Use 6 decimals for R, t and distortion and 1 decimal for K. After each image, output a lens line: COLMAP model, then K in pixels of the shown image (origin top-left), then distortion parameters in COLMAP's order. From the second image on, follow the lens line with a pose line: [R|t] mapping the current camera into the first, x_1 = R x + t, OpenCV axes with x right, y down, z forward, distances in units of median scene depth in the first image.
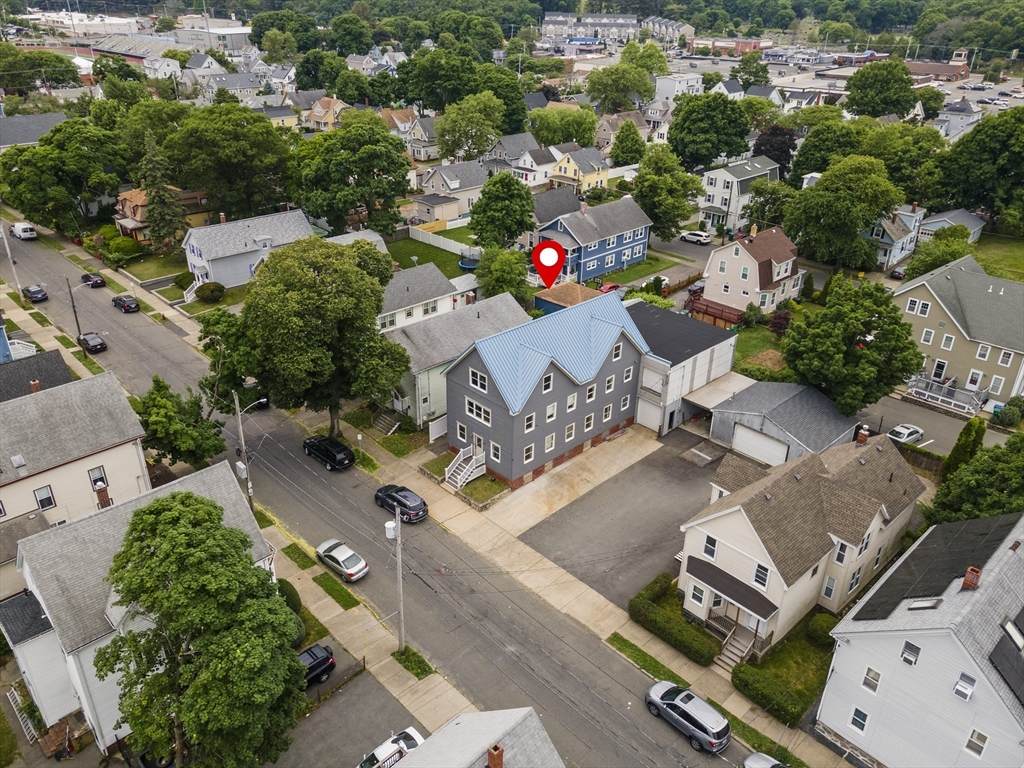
lens RADIAL K [[779.9, 0, 512.0], [0, 779.9, 384.0], [0, 0, 1]] dist [0.058249, -0.000614]
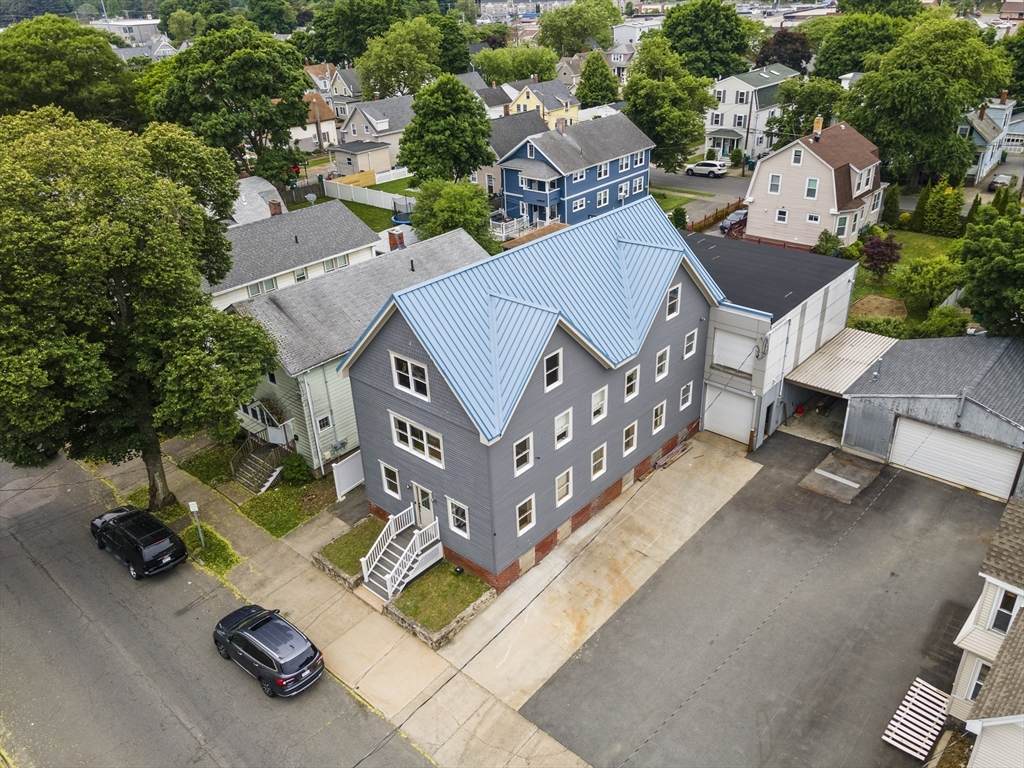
lens RADIAL K [[779.9, 0, 512.0], [0, 779.9, 384.0], [0, 0, 1]] dist [0.058249, -0.000614]
pose [[0.995645, -0.084498, 0.039395, 0.000227], [0.084461, 0.996423, 0.002595, 0.003566], [-0.039473, 0.000743, 0.999220, 0.445673]]
